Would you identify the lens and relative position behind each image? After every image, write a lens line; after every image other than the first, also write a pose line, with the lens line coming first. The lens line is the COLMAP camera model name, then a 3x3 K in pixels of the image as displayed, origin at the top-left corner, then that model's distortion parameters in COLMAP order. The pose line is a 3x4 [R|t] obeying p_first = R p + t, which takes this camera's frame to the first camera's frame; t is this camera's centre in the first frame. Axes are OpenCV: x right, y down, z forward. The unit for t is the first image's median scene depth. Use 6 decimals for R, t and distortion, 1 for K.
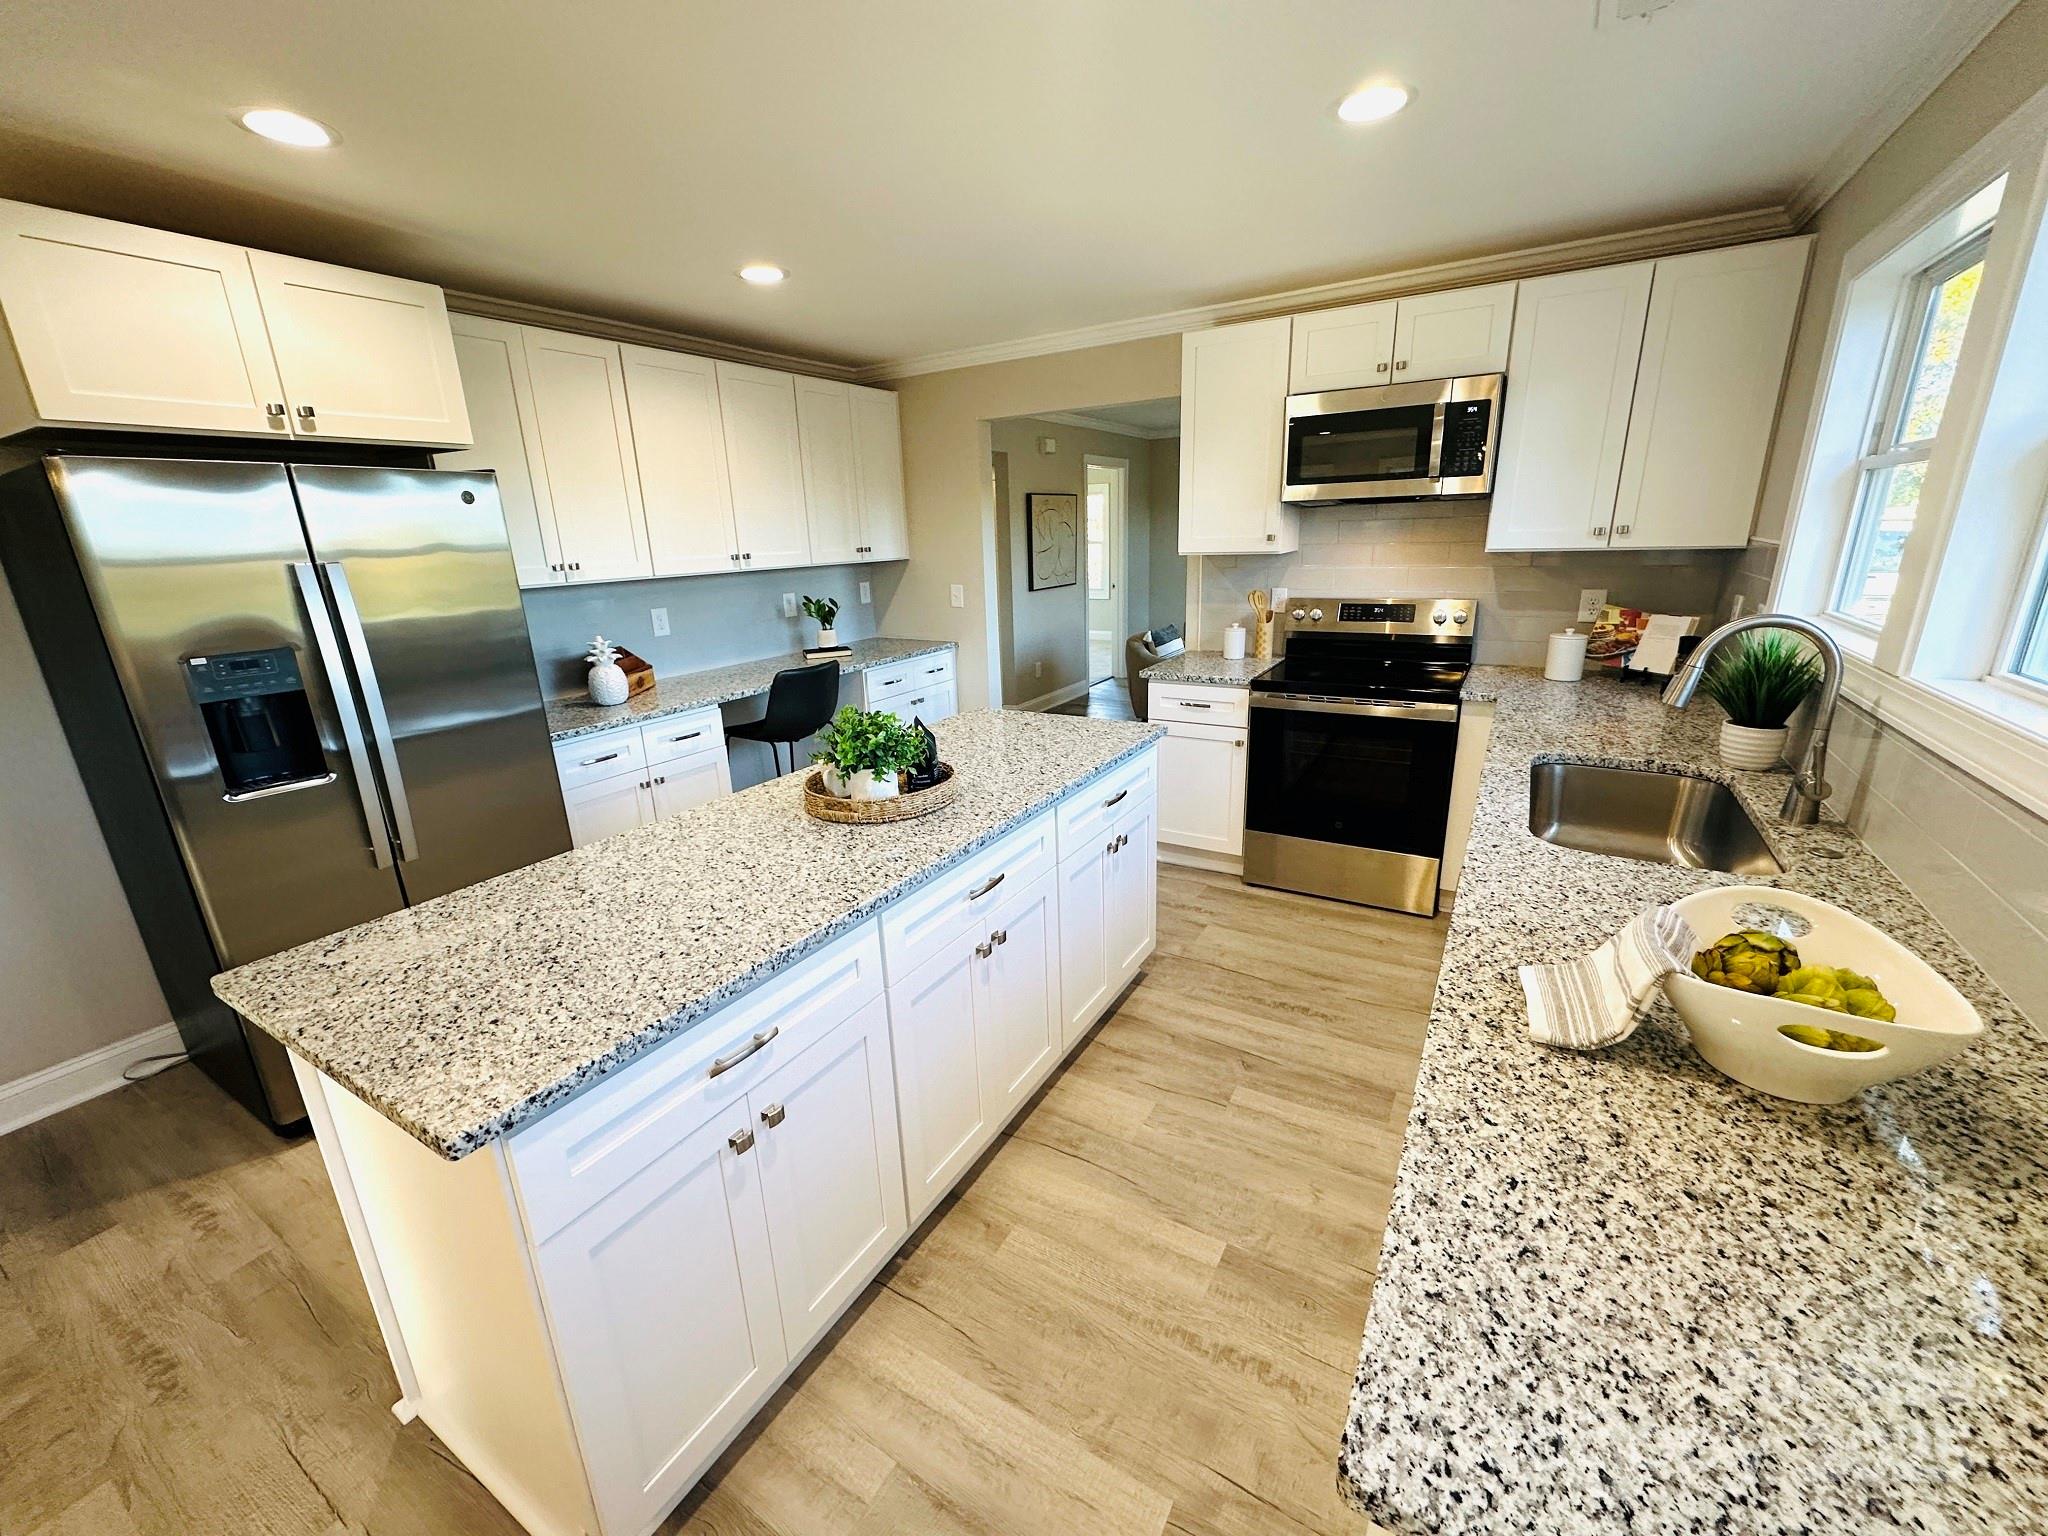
lens RADIAL K [[817.4, 0, 1020.0], [0, 817.4, 769.6], [0, 0, 1]] dist [-0.004151, 0.000088]
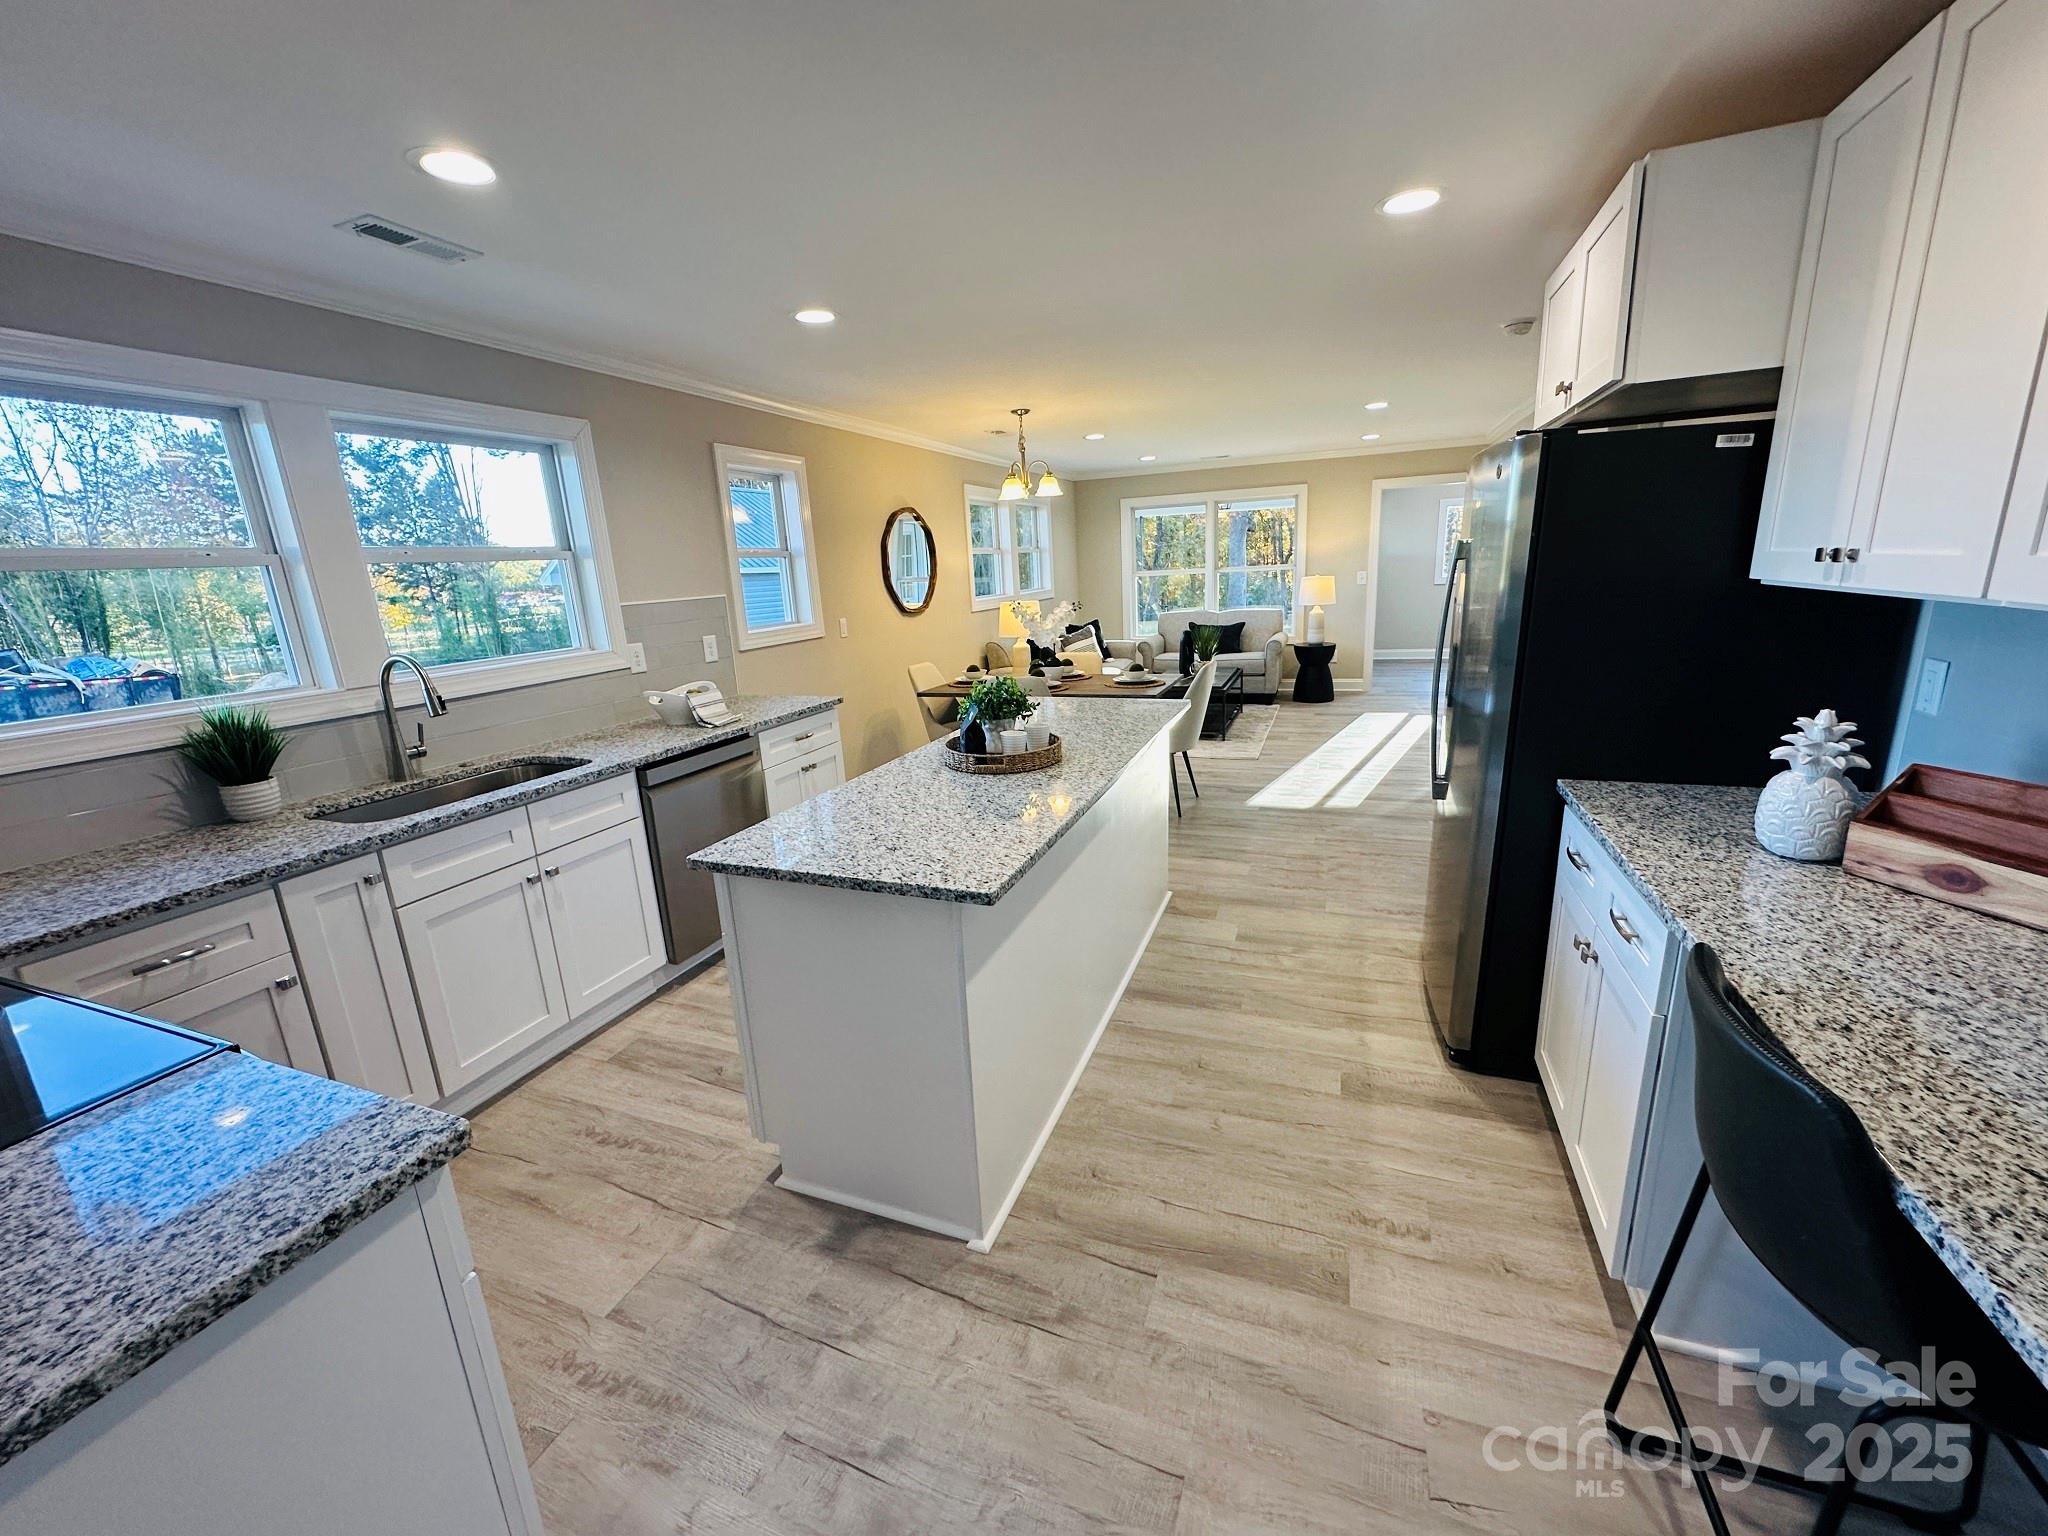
lens RADIAL K [[817.4, 0, 1027.8], [0, 817.4, 769.8], [0, 0, 1]] dist [-0.004151, 0.000088]
pose [[-0.980871, 0.123793, -0.150222, -0.007220], [0.029733, 0.857952, 0.512868, -0.438961], [0.192373, 0.498591, -0.845221, 1.517319]]
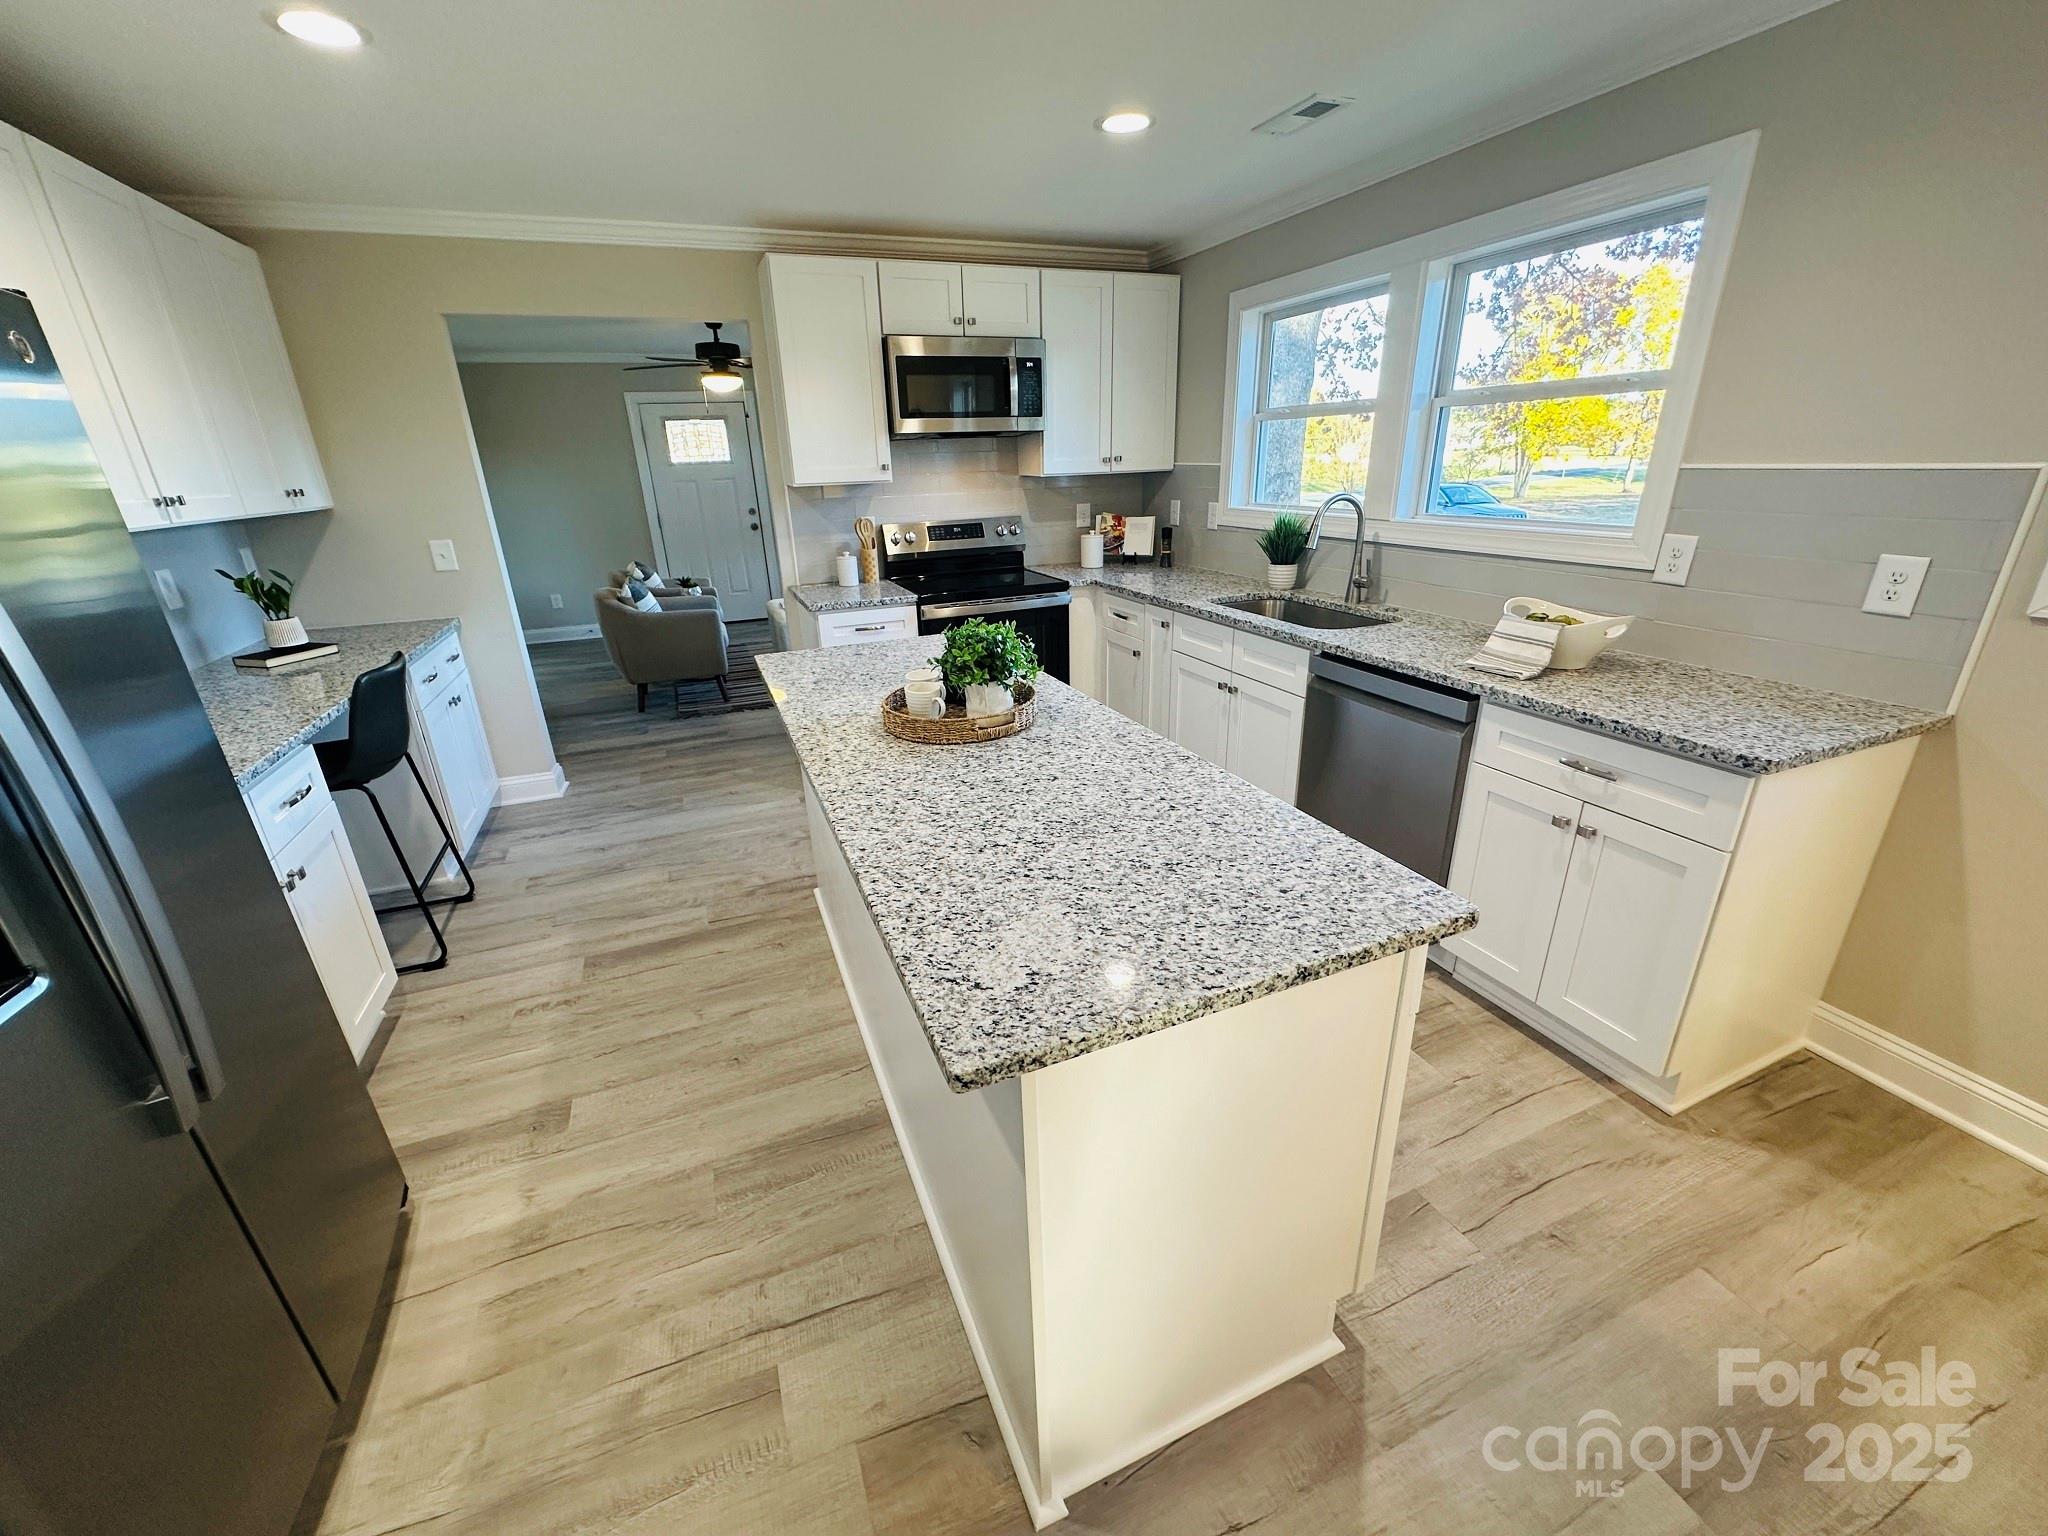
lens RADIAL K [[817.4, 0, 1028.6], [0, 817.4, 767.6], [0, 0, 1]] dist [-0.004151, 0.000088]
pose [[0.592112, -0.274036, 0.757831, -0.632690], [0.238445, 0.957873, 0.160070, -0.033130], [-0.769771, 0.085921, 0.632511, 0.234255]]
